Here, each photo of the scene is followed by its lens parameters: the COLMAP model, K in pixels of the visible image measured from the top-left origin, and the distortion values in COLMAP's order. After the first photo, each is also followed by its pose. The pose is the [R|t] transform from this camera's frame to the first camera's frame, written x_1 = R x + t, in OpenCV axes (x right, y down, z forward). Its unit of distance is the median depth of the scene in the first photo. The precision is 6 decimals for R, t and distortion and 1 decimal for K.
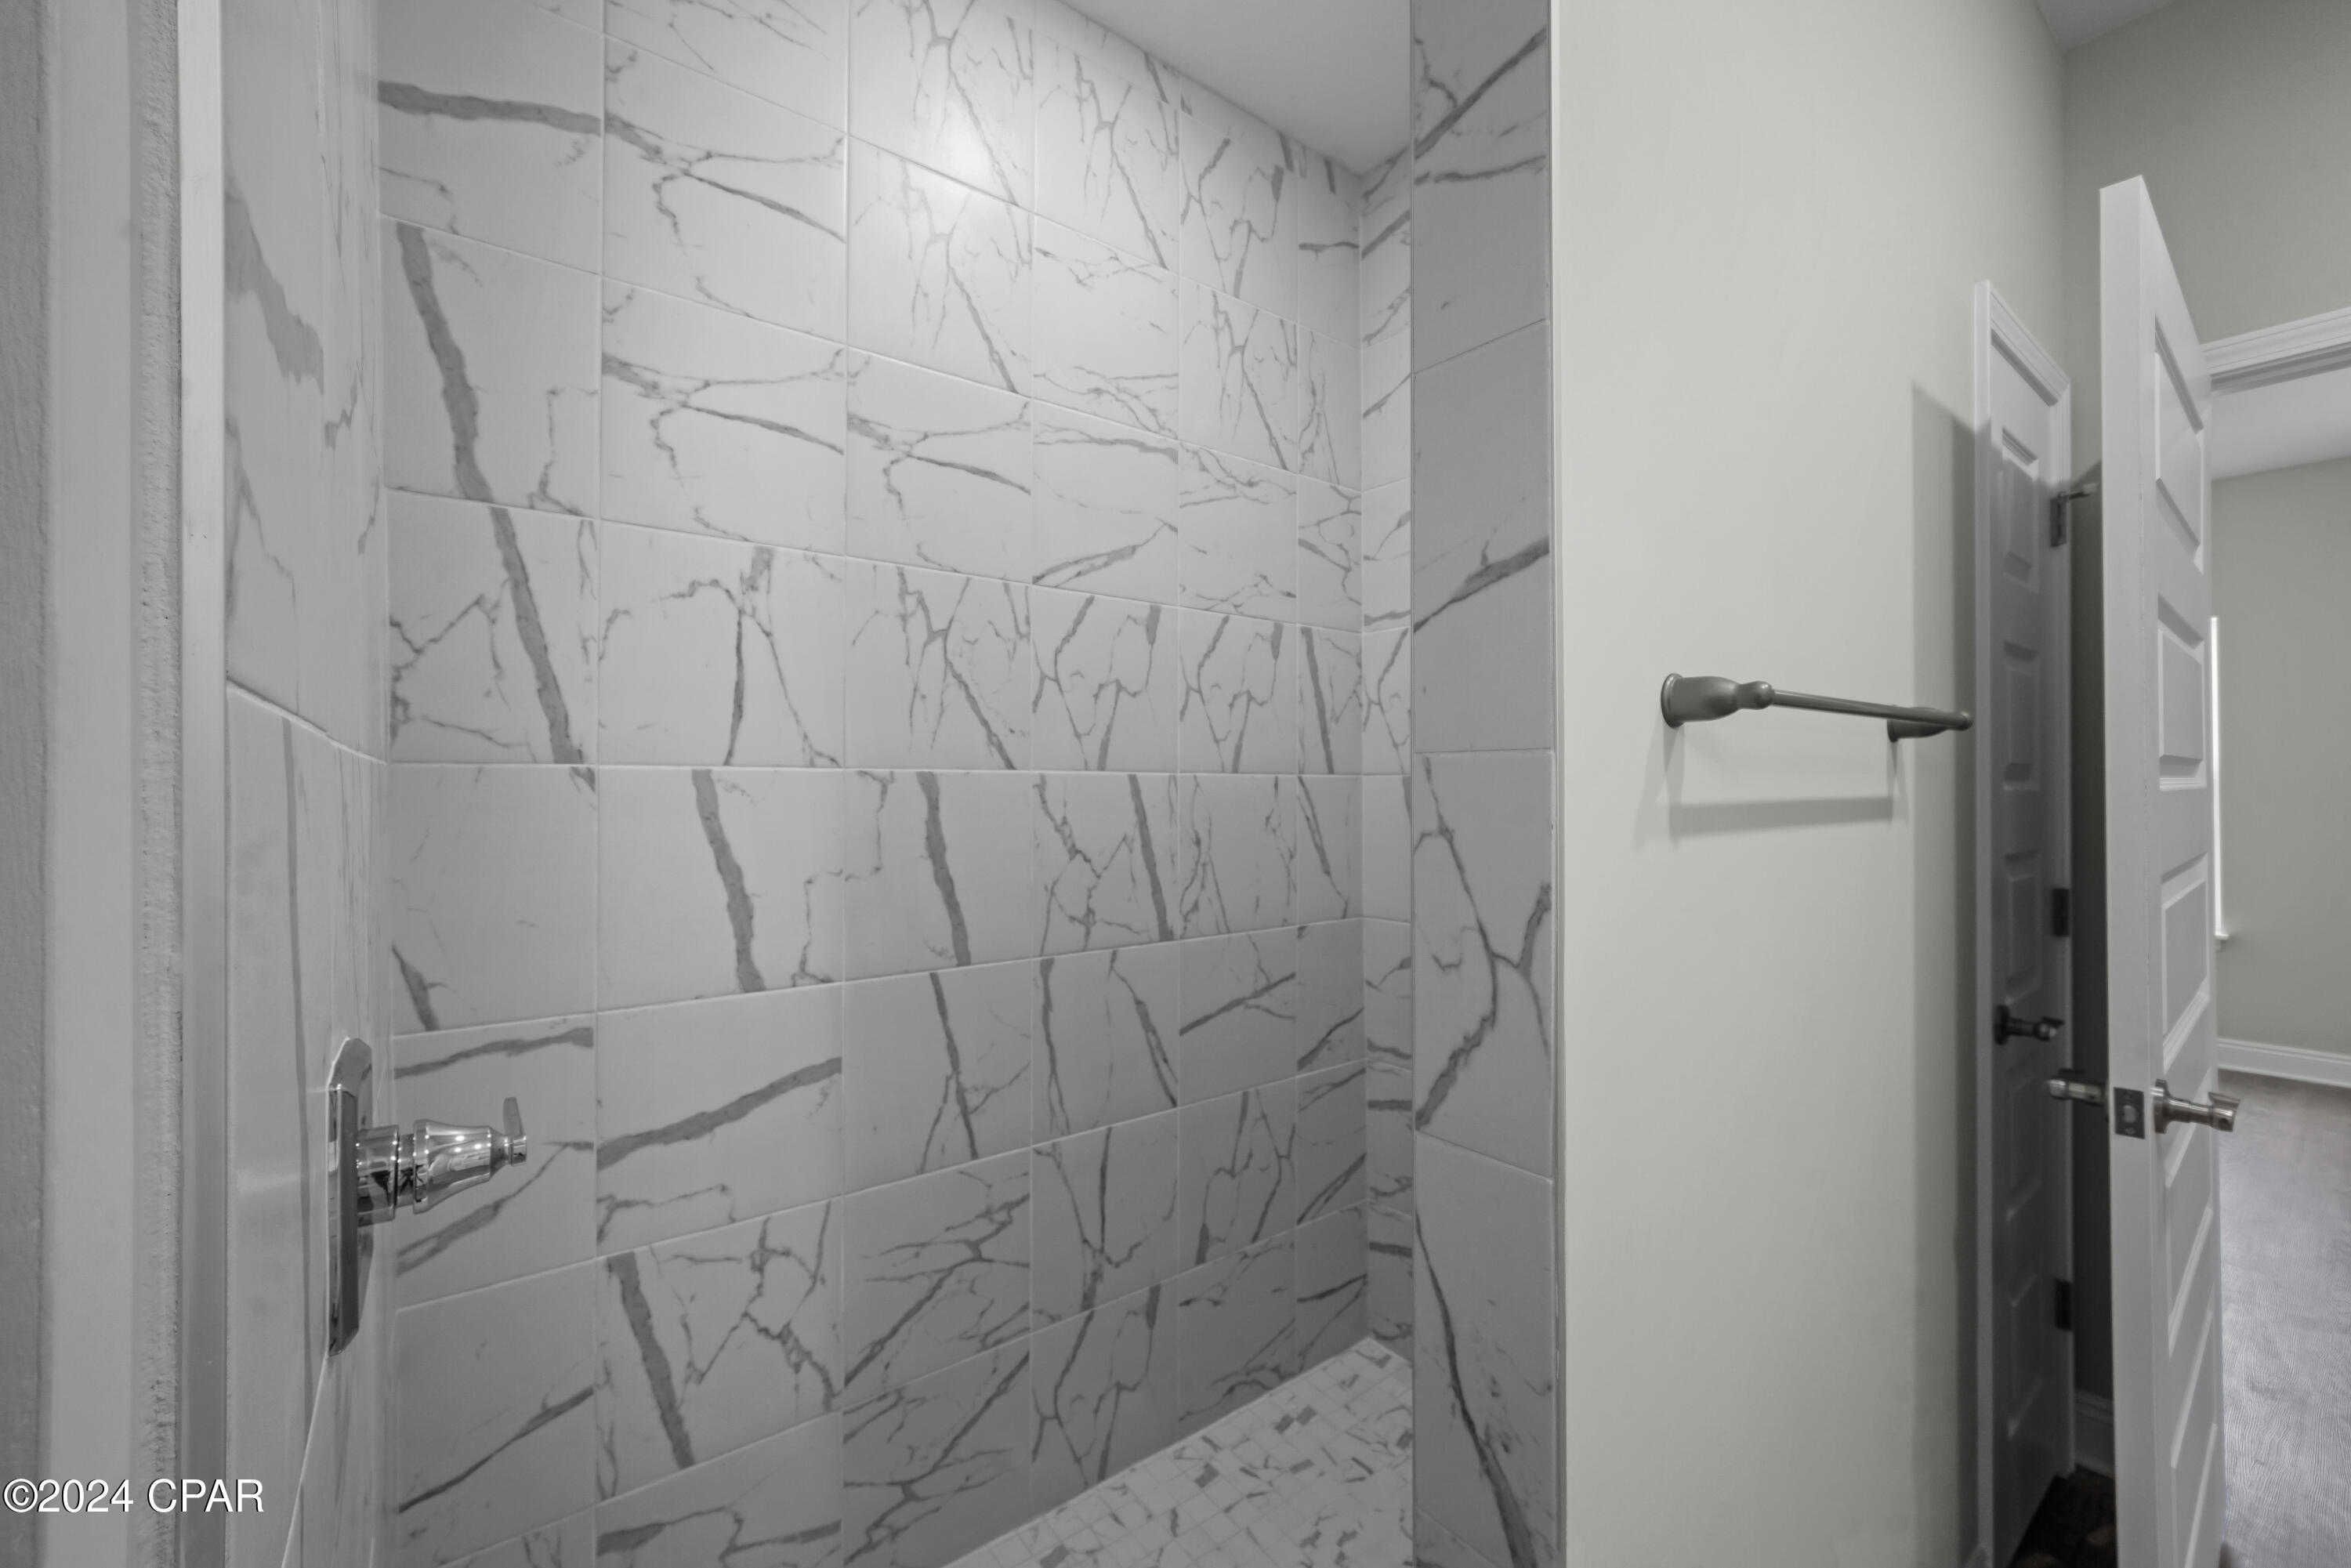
lens RADIAL K [[930.0, 0, 1155.6], [0, 930.0, 773.5], [0, 0, 1]] dist [-0.007704, 0.002422]
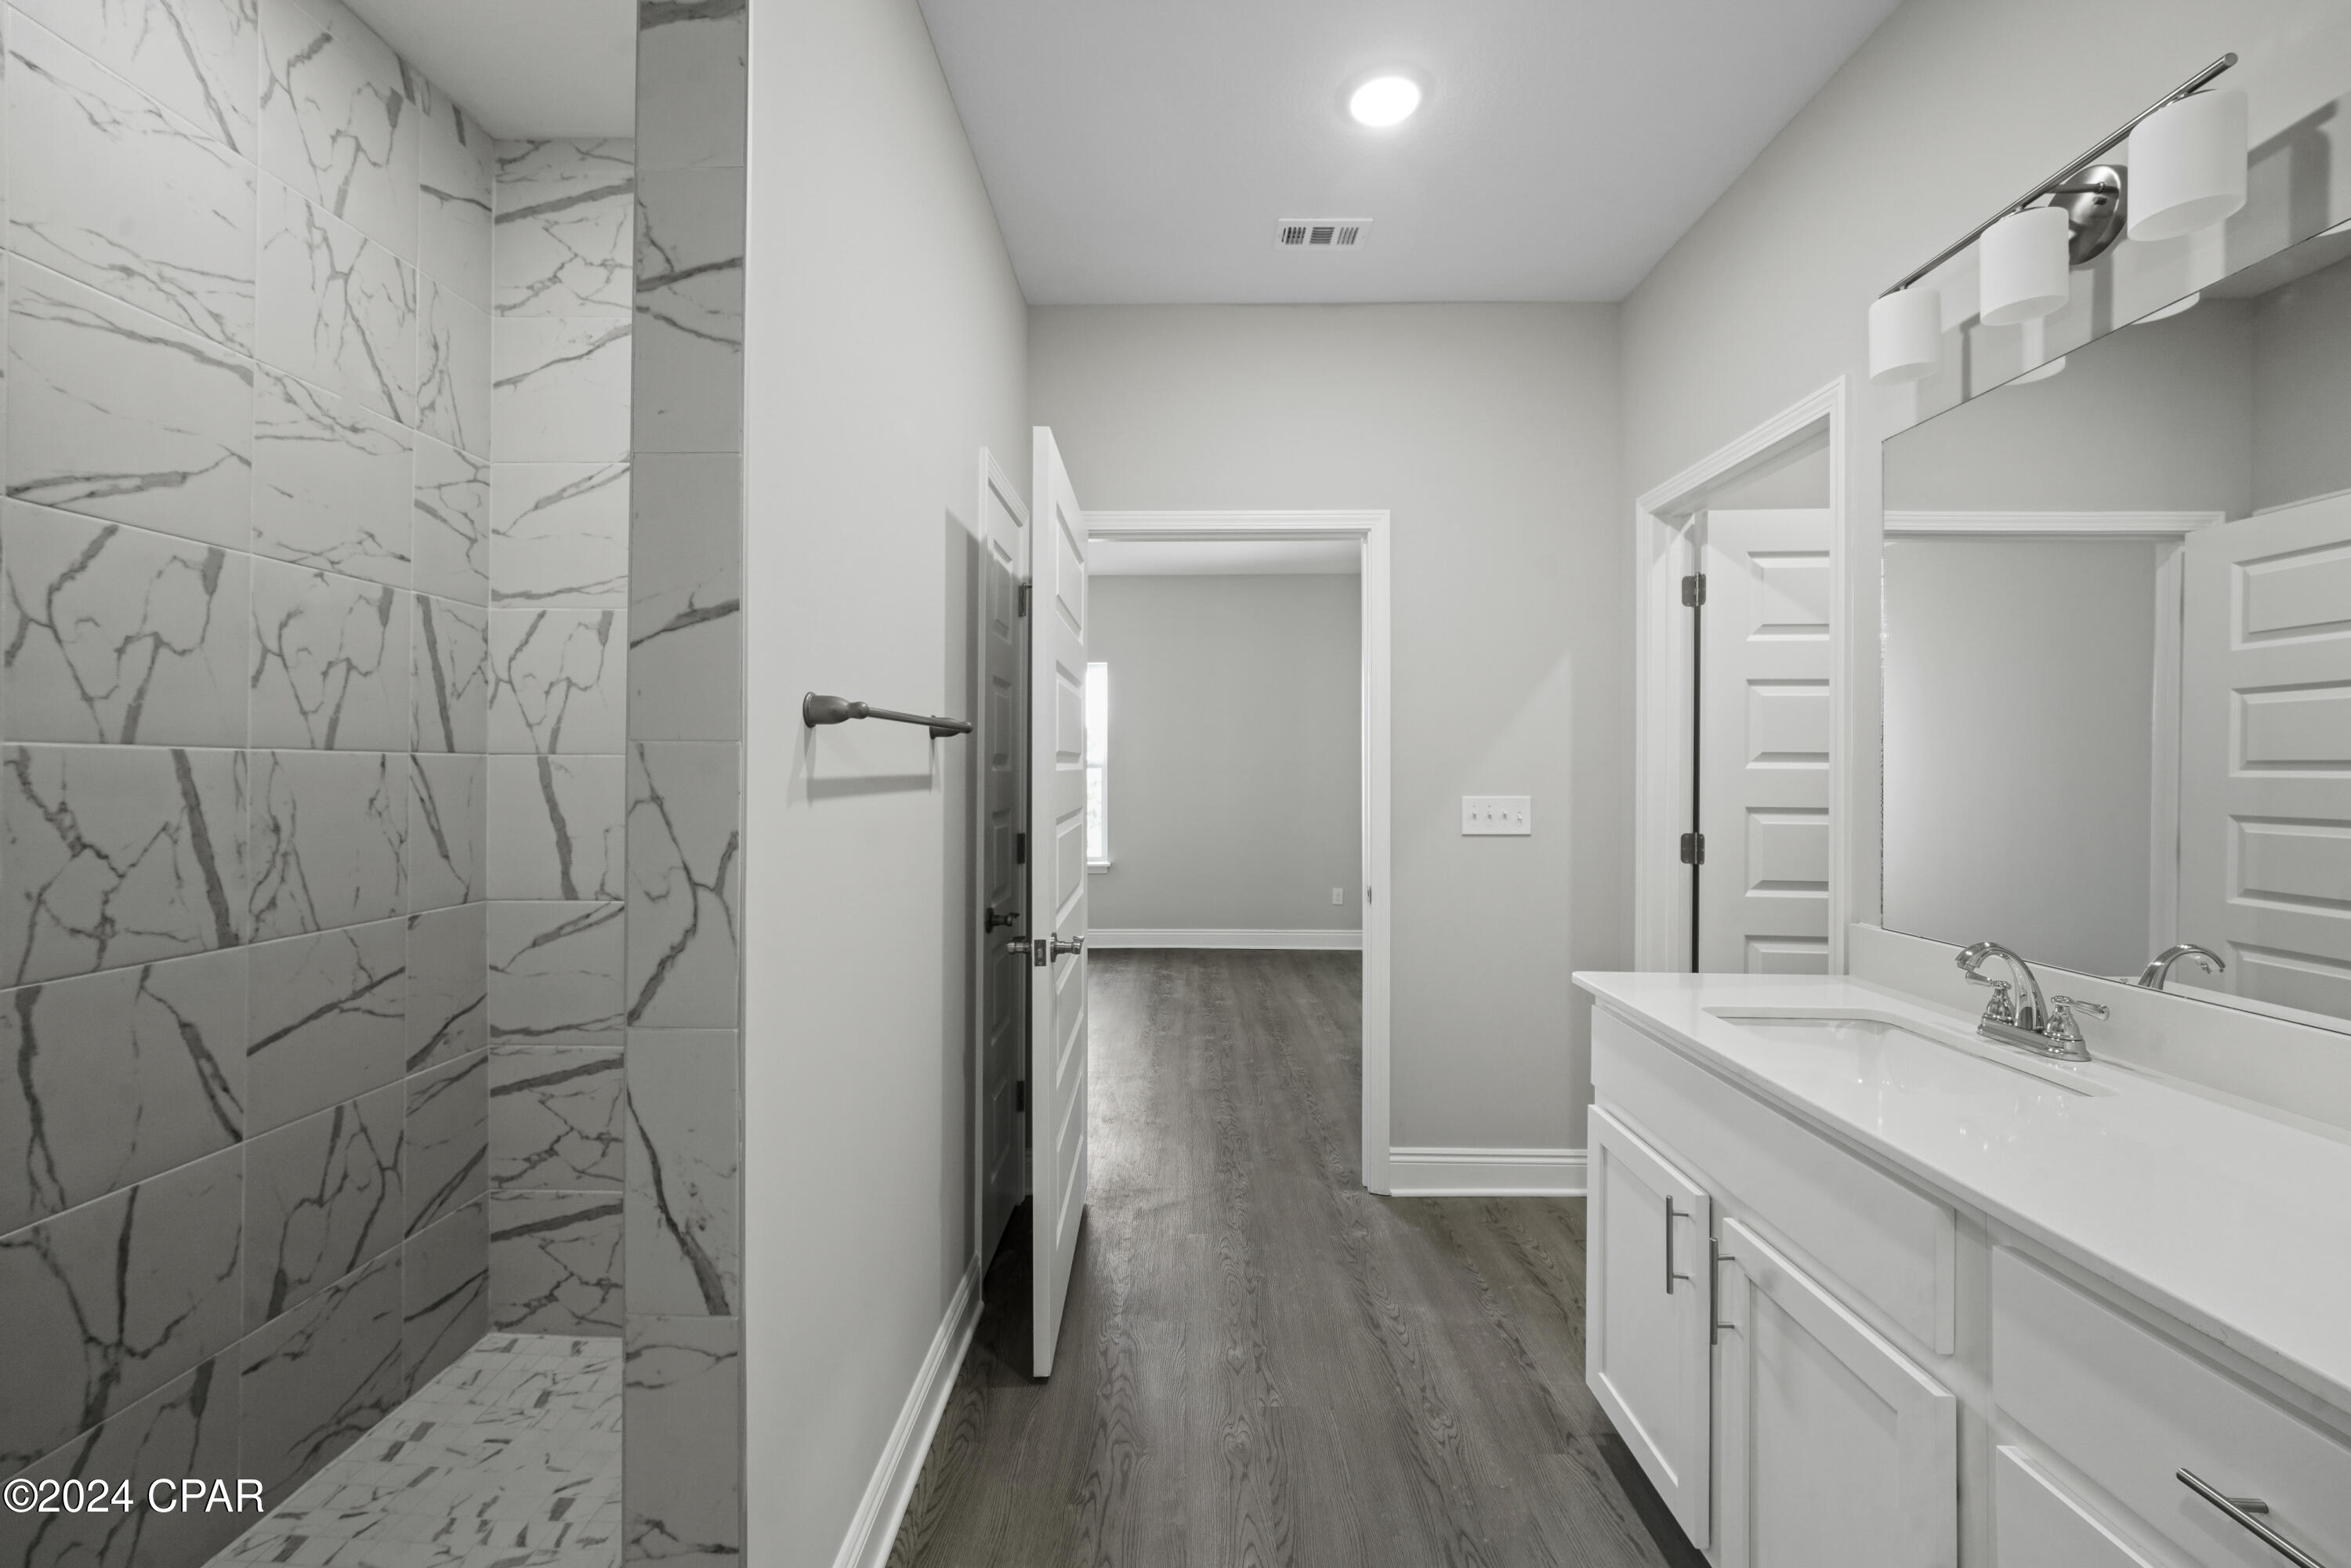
lens RADIAL K [[930.6, 0, 1191.4], [0, 930.6, 780.2], [0, 0, 1]] dist [-0.002638, 0.001264]
pose [[0.593570, -0.005845, 0.804761, -0.156199], [-0.015485, 0.999706, 0.018682, -0.000993], [-0.804634, -0.023551, 0.593304, -0.213719]]
